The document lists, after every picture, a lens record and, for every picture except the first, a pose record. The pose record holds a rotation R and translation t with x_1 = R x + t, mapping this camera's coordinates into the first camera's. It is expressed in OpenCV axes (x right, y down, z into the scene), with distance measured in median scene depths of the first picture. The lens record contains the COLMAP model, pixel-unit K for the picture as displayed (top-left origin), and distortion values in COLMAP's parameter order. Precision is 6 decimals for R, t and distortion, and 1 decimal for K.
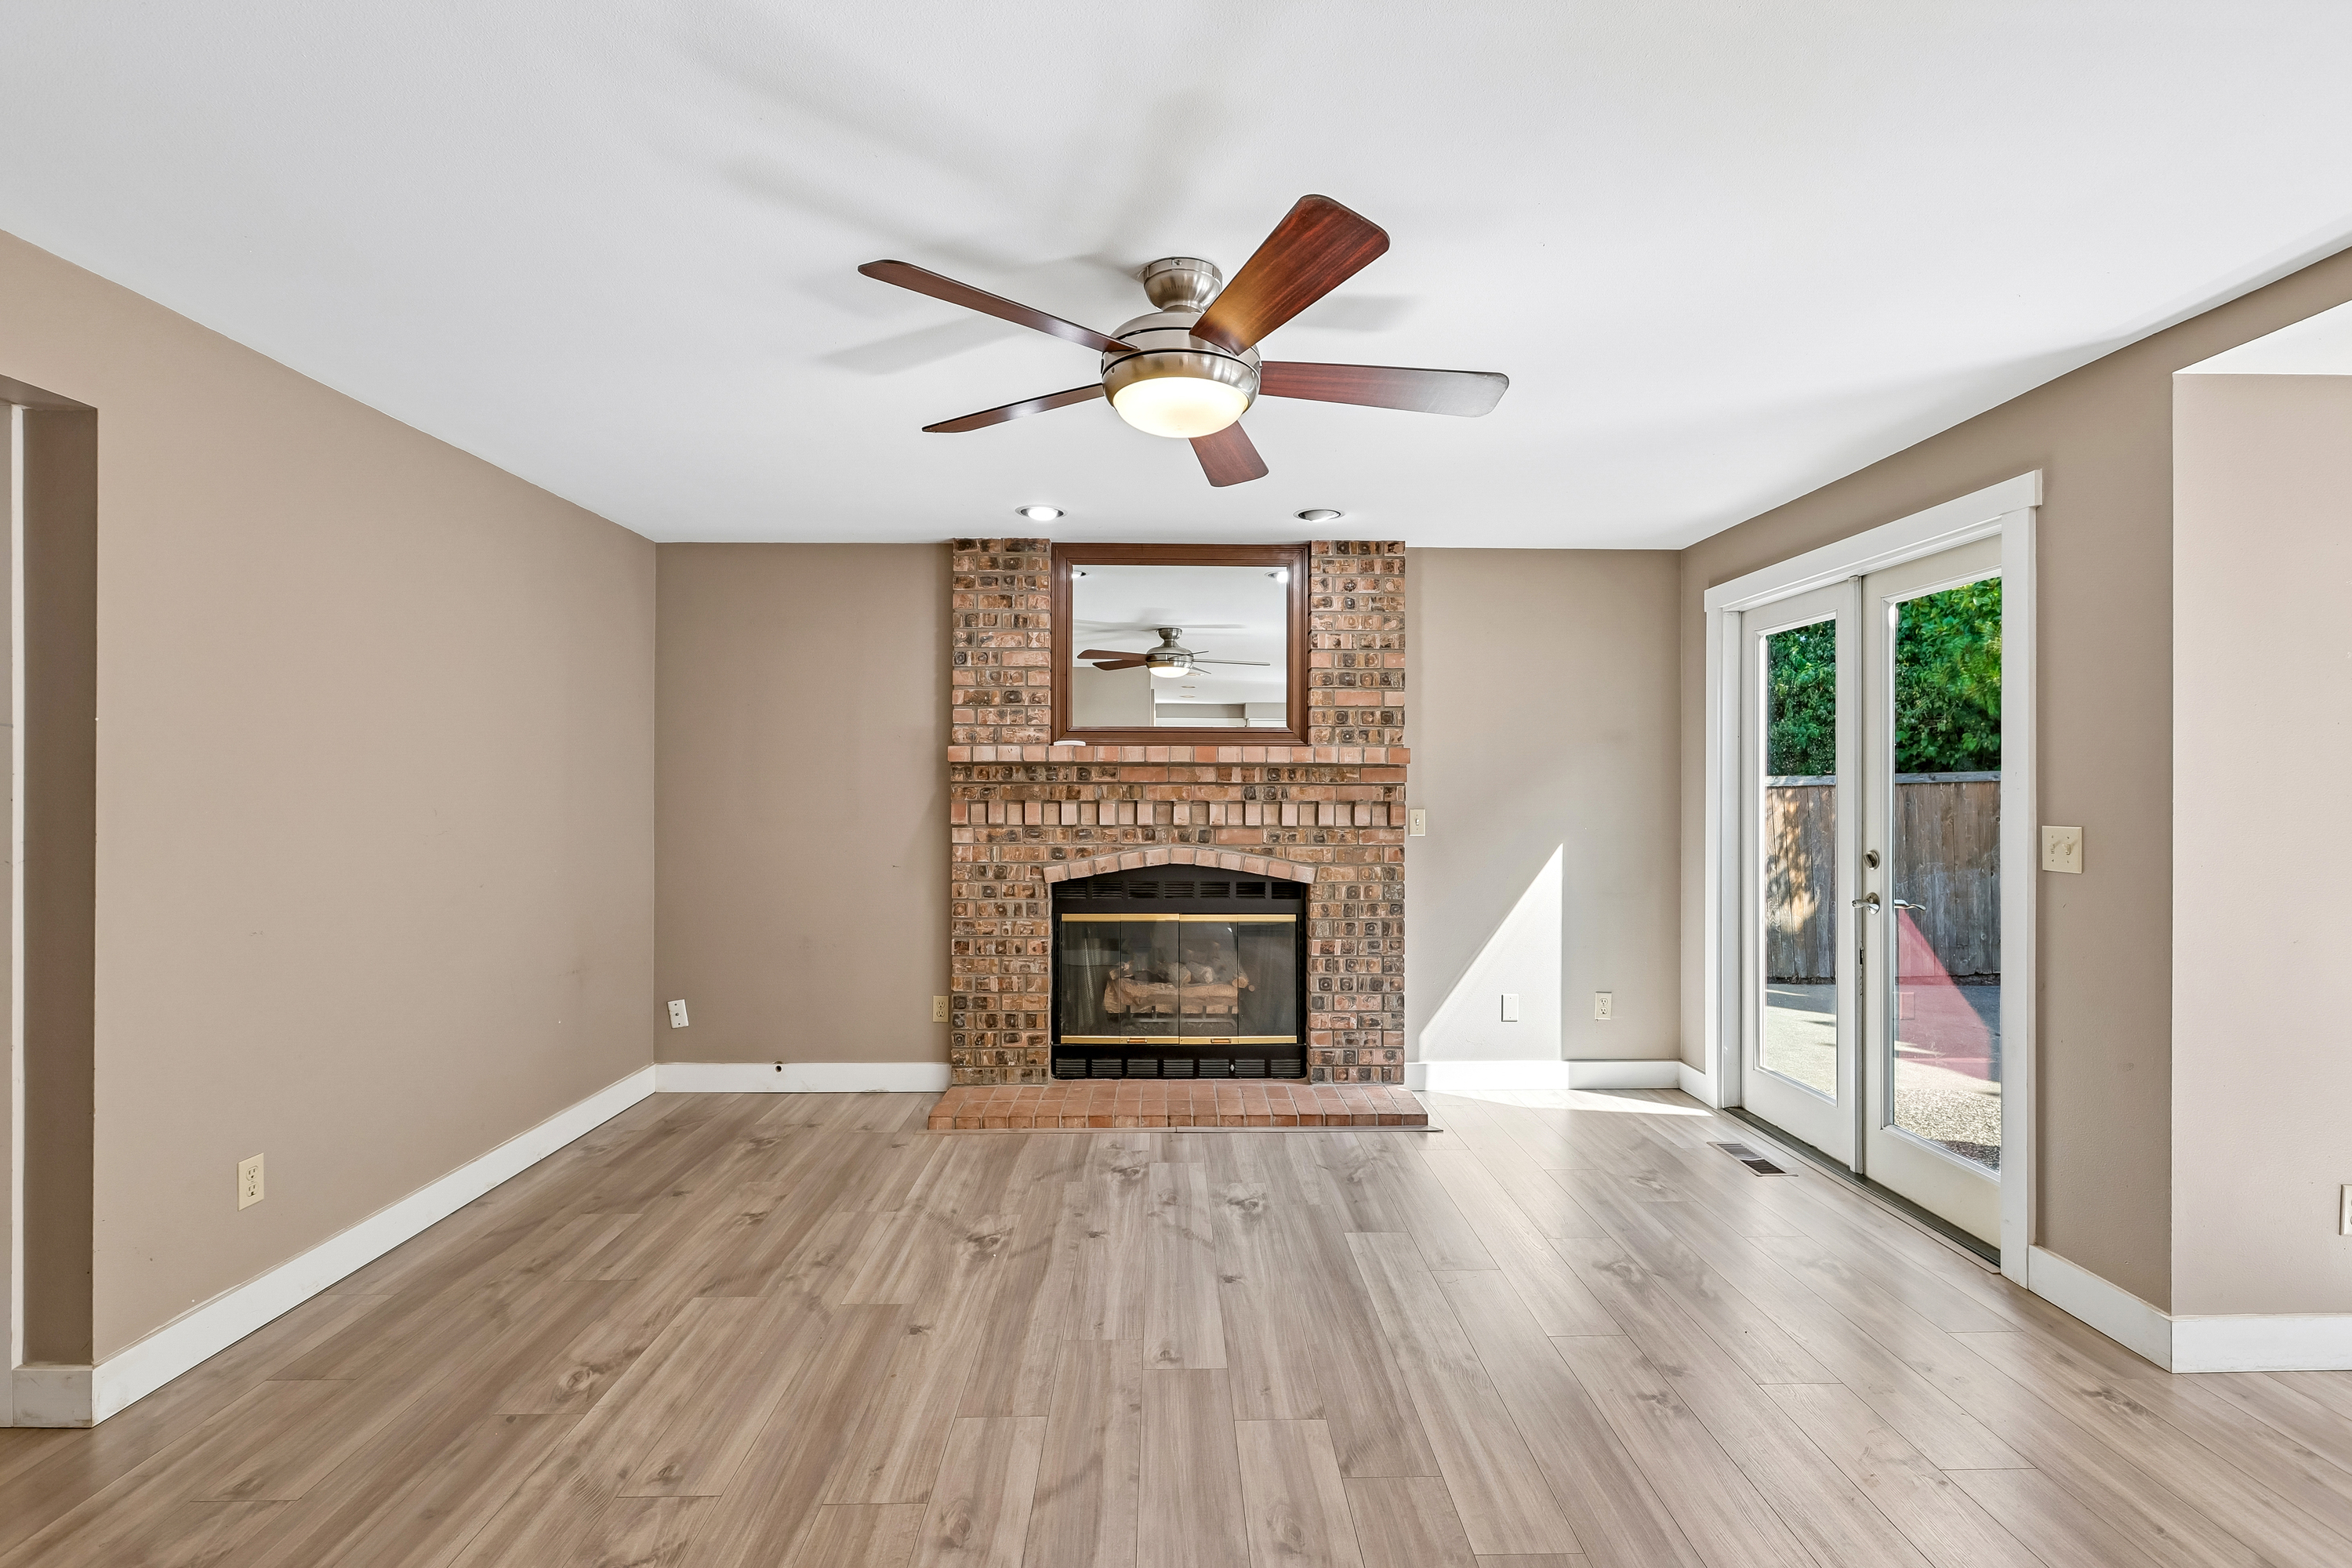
lens RADIAL K [[1073.9, 0, 1176.0], [0, 1073.9, 784.0], [0, 0, 1]] dist [-0.005160, 0.001260]
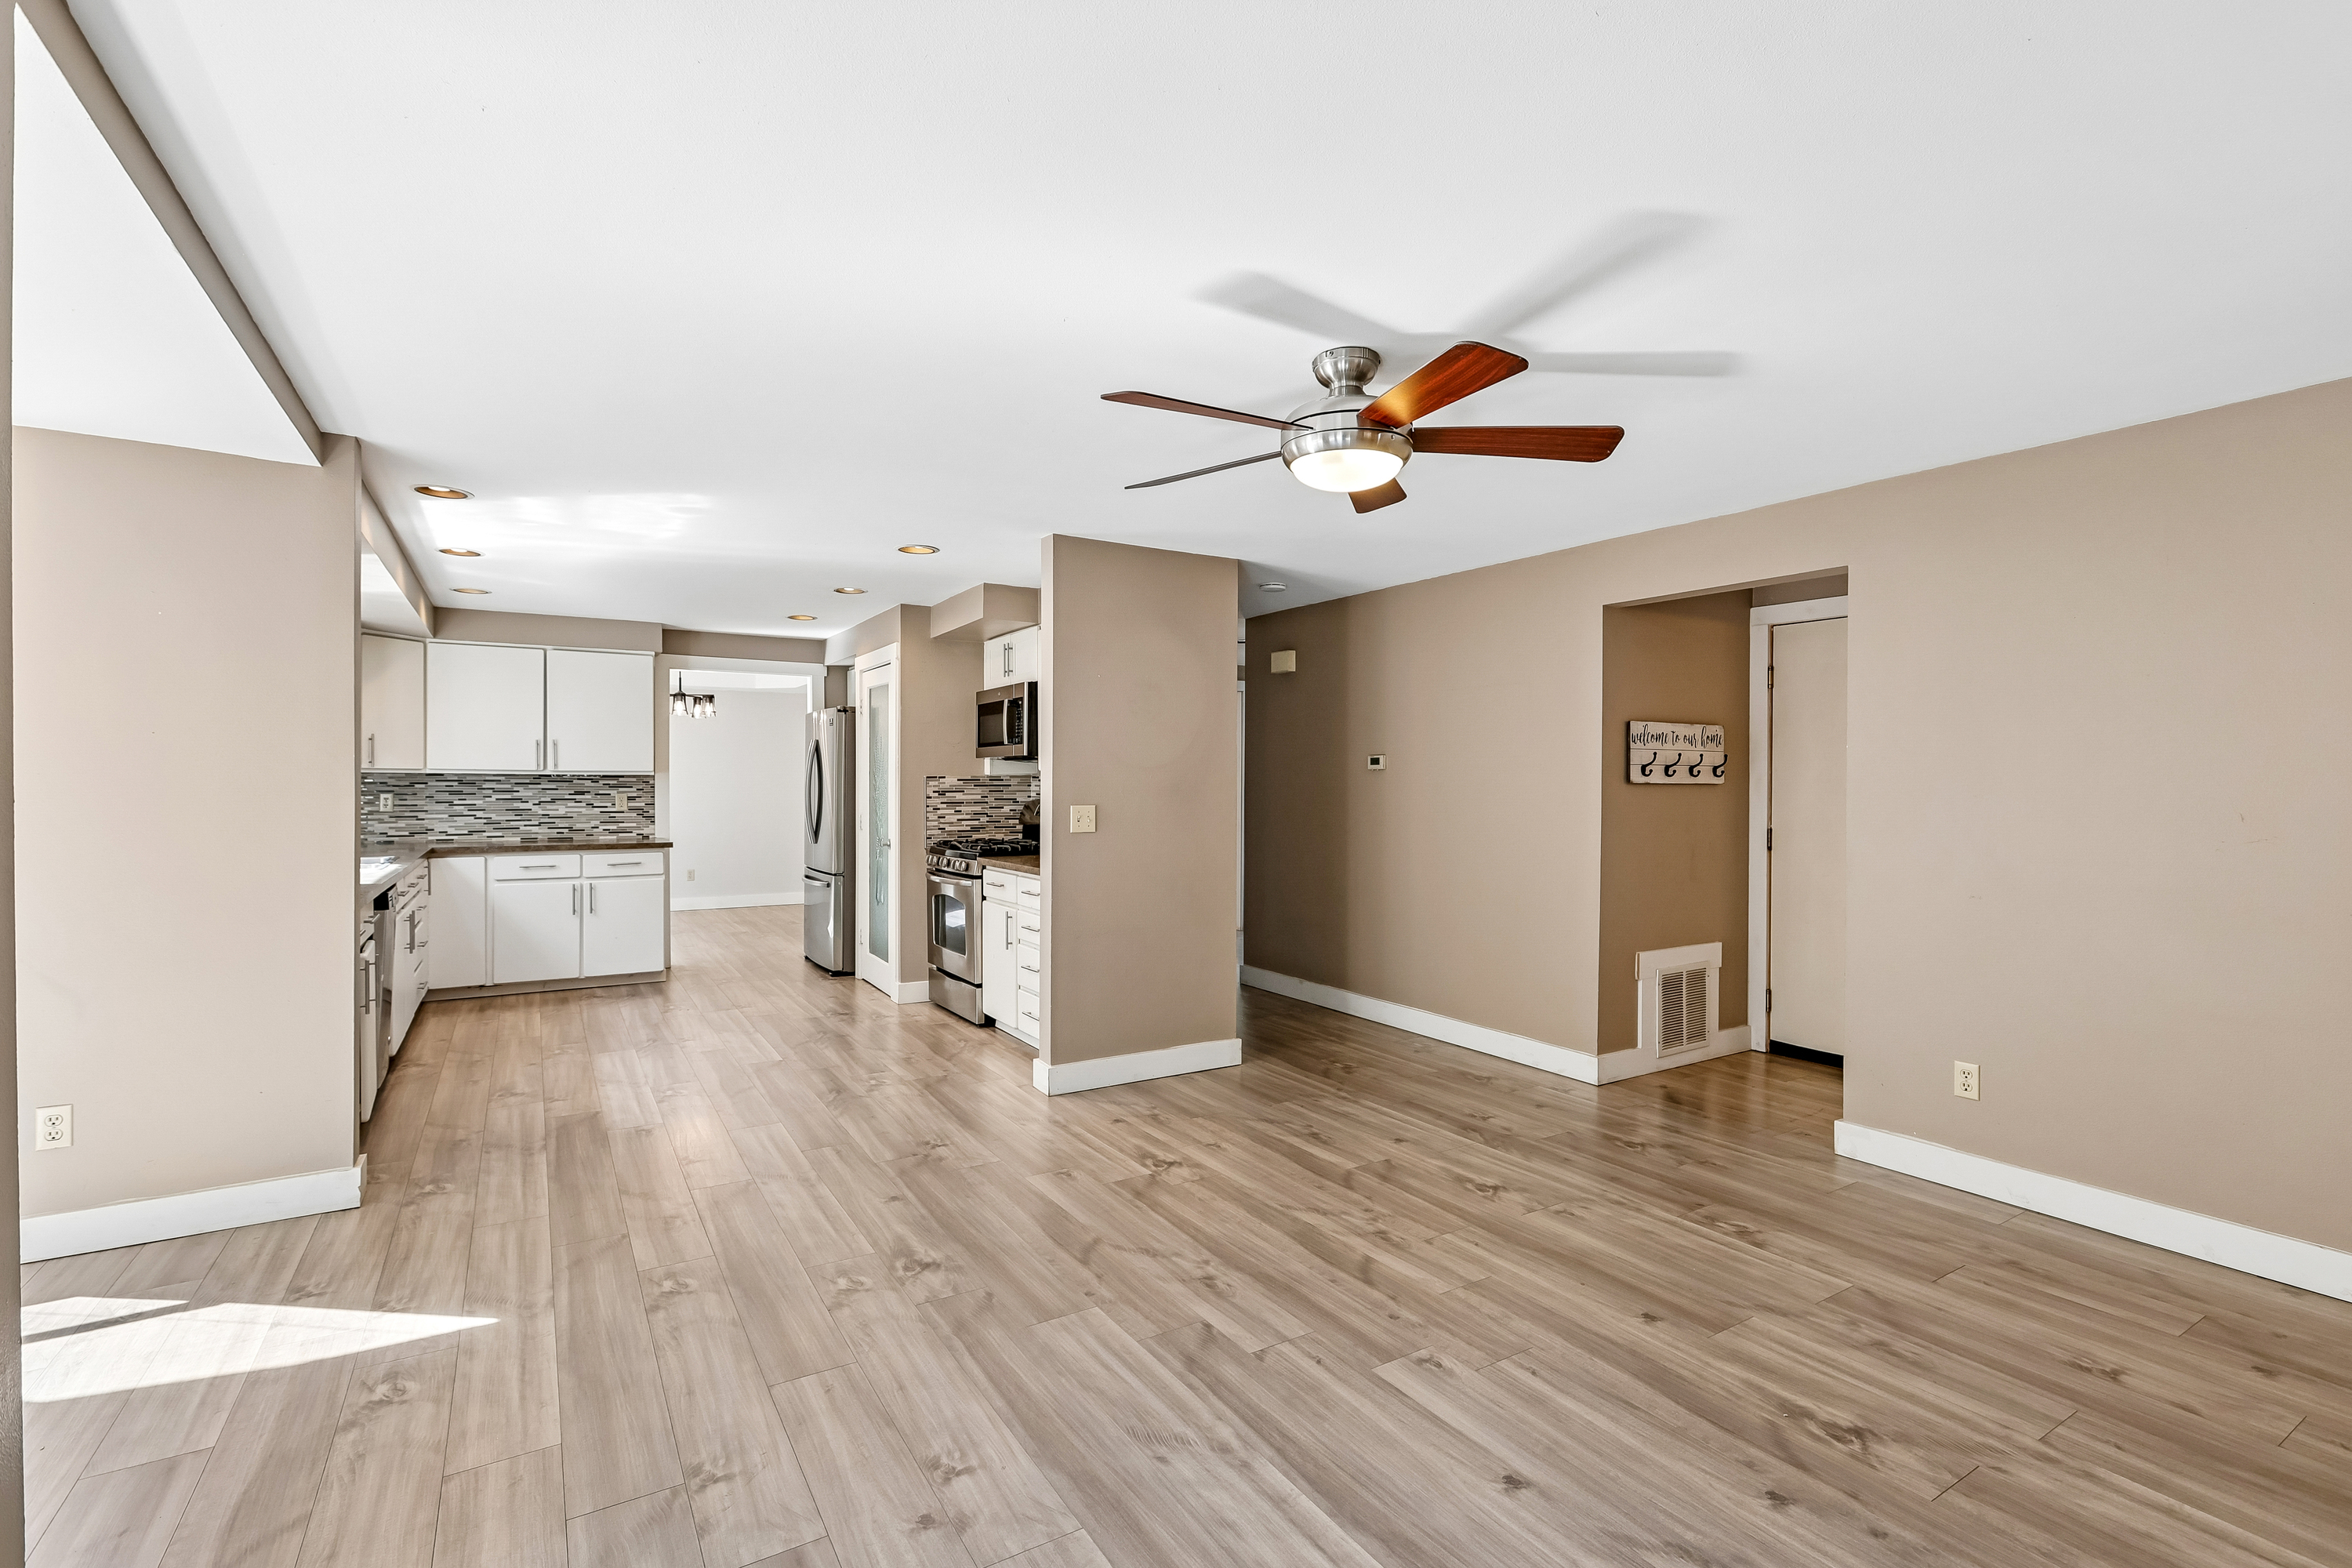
lens RADIAL K [[1076.0, 0, 1196.7], [0, 1076.0, 785.5], [0, 0, 1]] dist [-0.007090, 0.004259]
pose [[-0.855855, -0.002033, -0.517213, 0.375031], [-0.003397, 0.999993, 0.001690, 0.002361], [0.517205, 0.003203, -0.855855, 0.945136]]
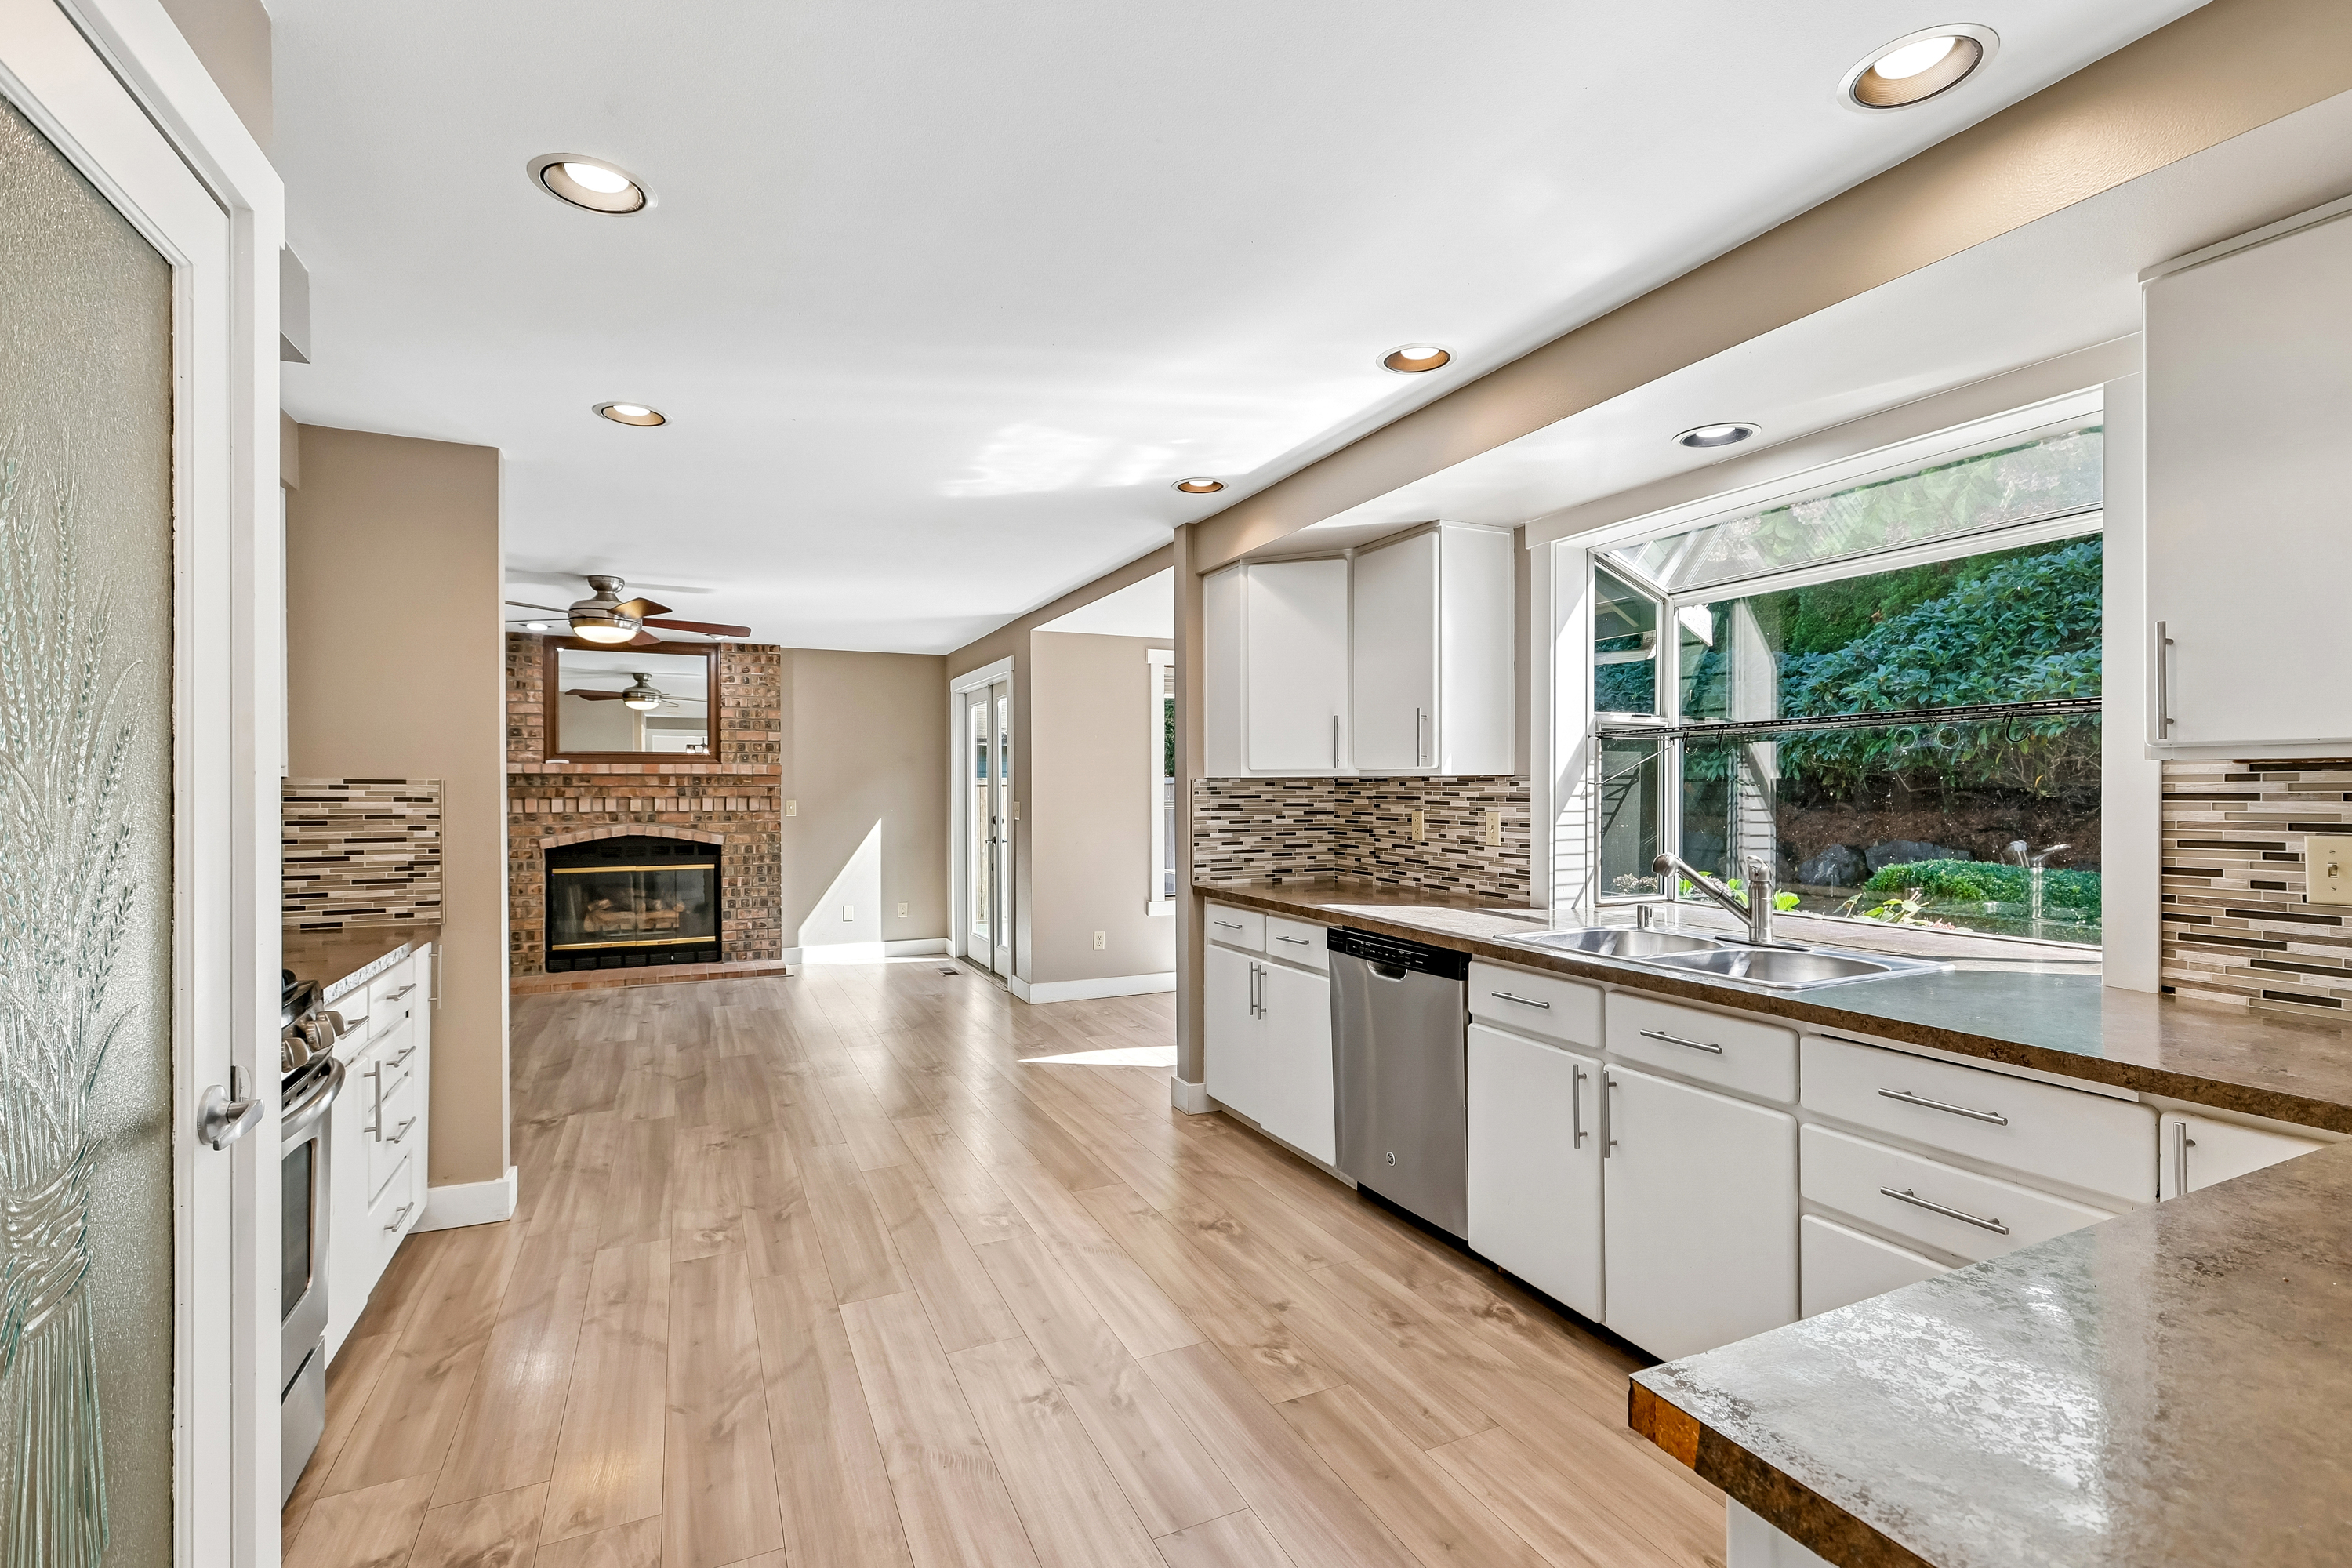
lens RADIAL K [[1076.0, 0, 1196.7], [0, 1076.0, 785.5], [0, 0, 1]] dist [-0.007090, 0.004259]
pose [[0.908062, -0.005956, 0.418793, 0.096827], [0.005601, 0.999982, 0.002078, -0.000426], [-0.418798, 0.000459, 0.908079, -0.861902]]
